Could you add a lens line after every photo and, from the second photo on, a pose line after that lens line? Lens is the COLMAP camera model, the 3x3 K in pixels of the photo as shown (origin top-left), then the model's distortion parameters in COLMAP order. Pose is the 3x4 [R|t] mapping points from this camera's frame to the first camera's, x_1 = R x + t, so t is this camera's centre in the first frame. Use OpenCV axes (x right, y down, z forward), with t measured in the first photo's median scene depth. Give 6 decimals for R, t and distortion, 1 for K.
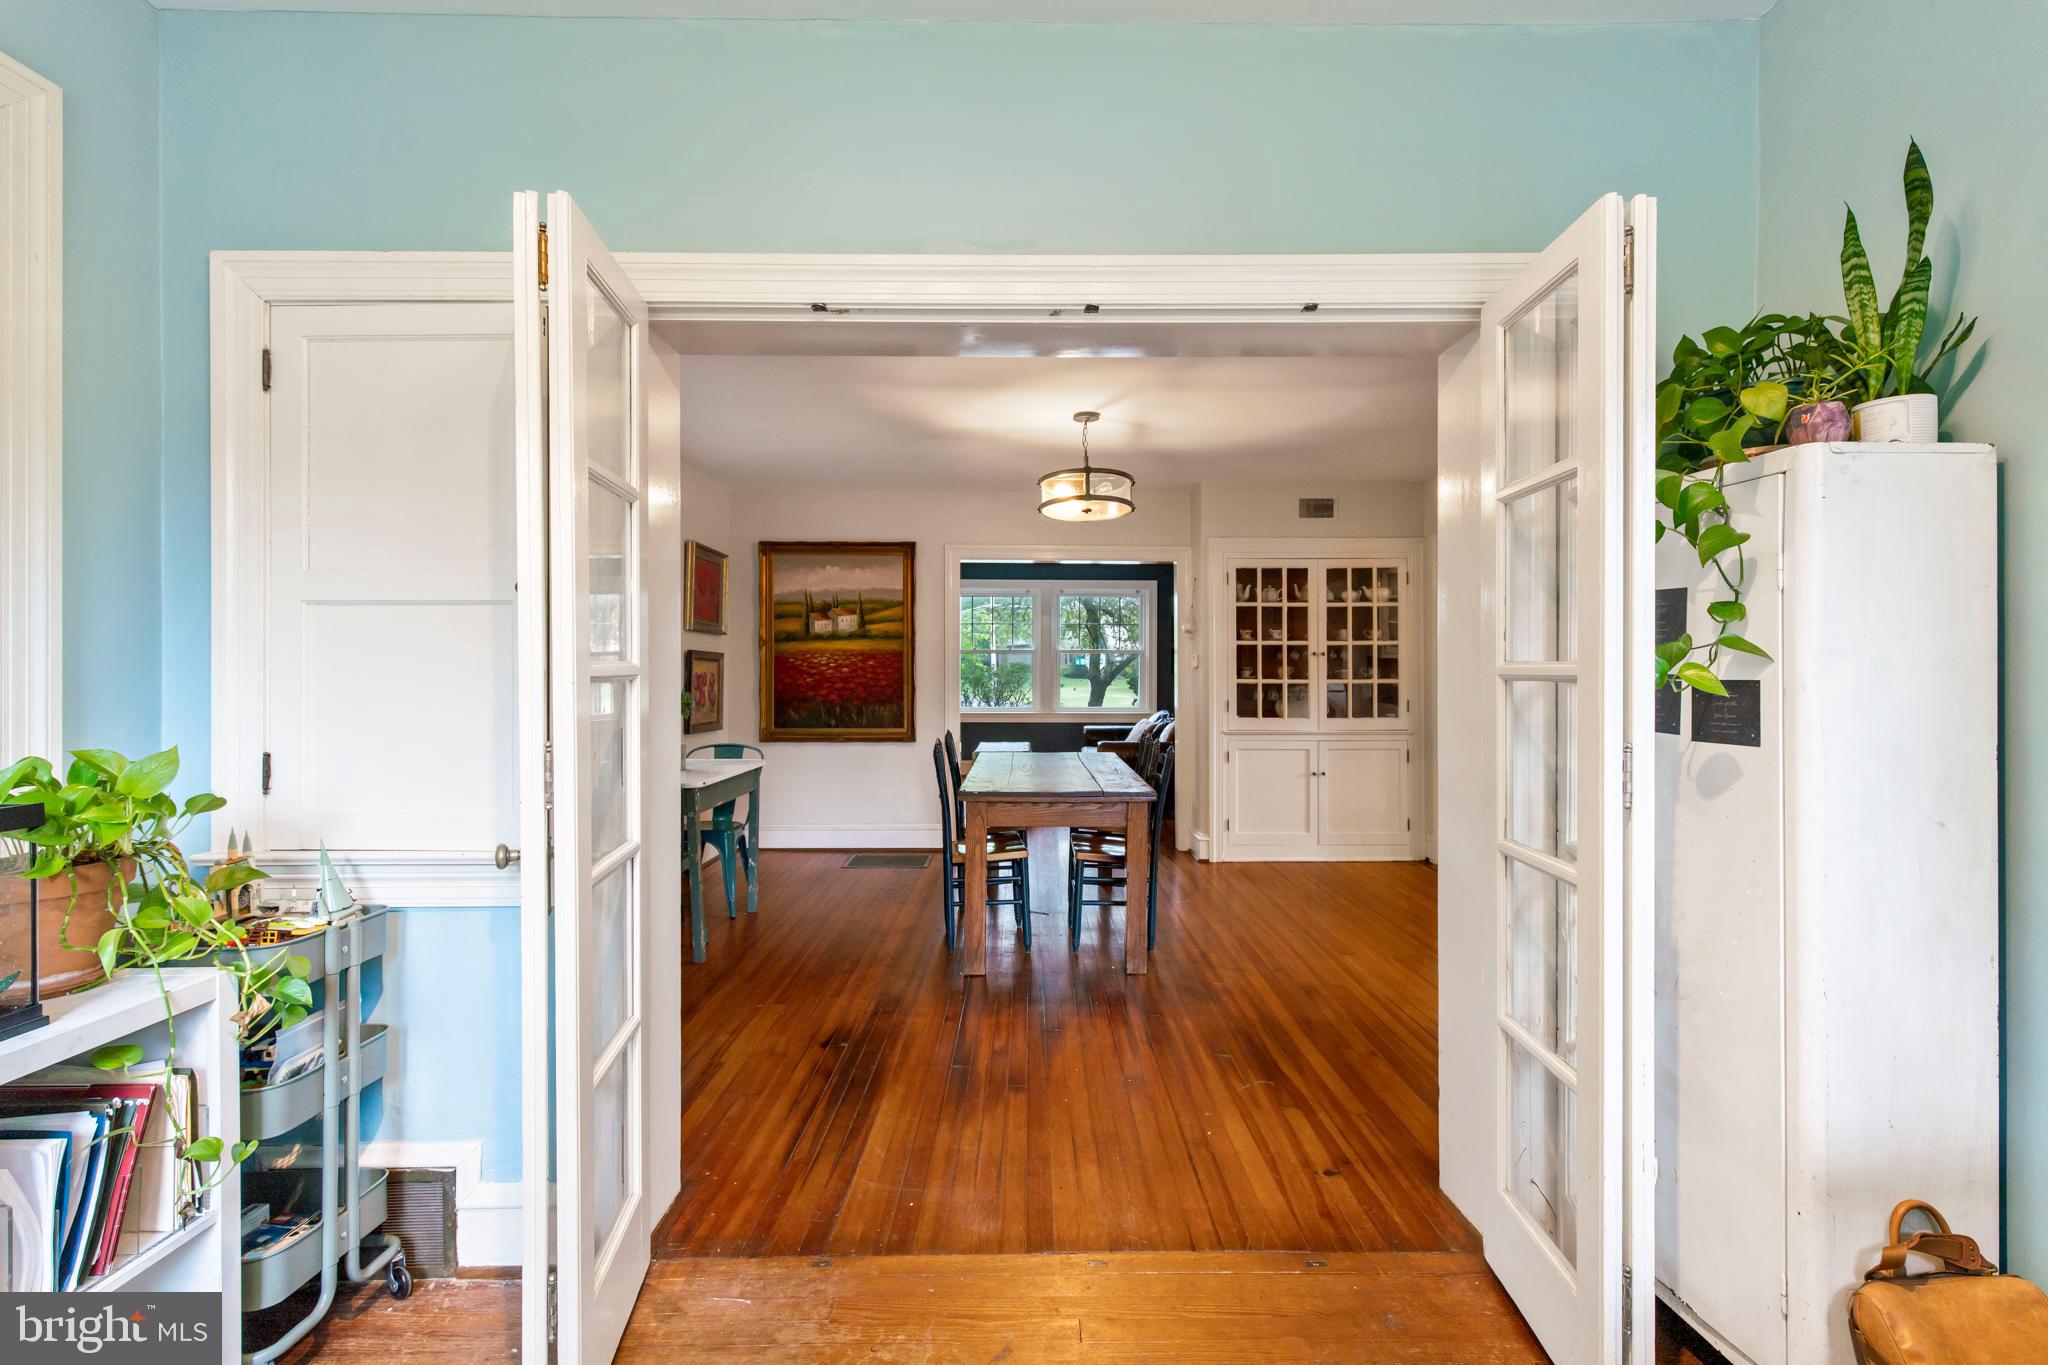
lens RADIAL K [[899.9, 0, 1031.1], [0, 899.9, 677.7], [0, 0, 1]] dist [-0.001489, -0.000021]
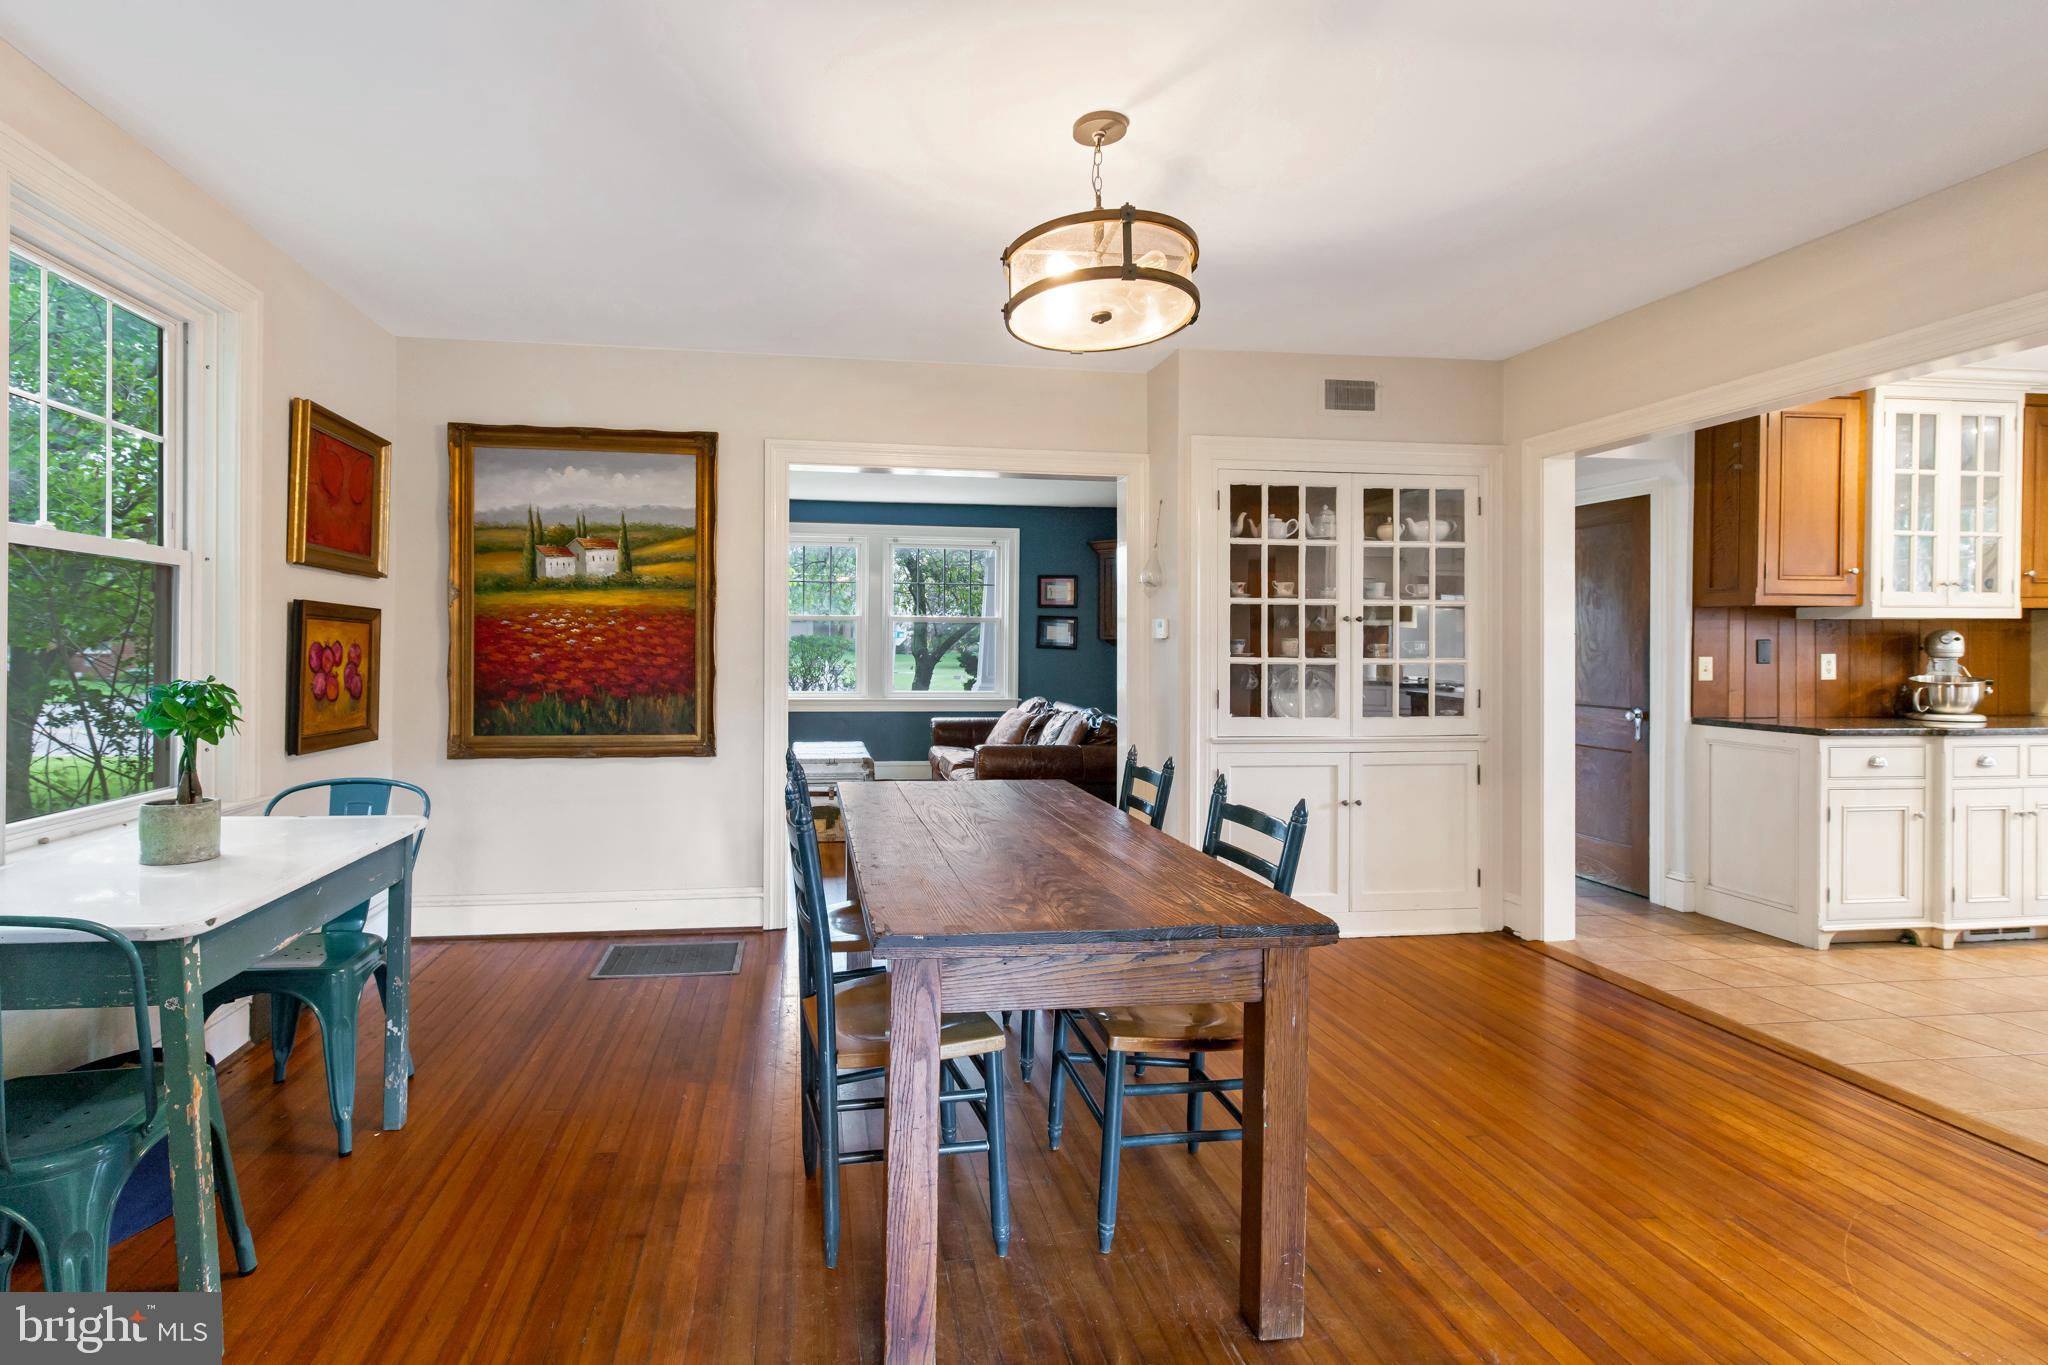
lens RADIAL K [[936.1, 0, 931.7], [0, 936.1, 651.6], [0, 0, 1]] dist [0.005150, -0.001912]
pose [[0.991021, 0.004540, 0.133625, -0.068931], [-0.004308, 0.999989, -0.002026, -0.000107], [-0.133633, 0.001432, 0.991030, 0.350951]]
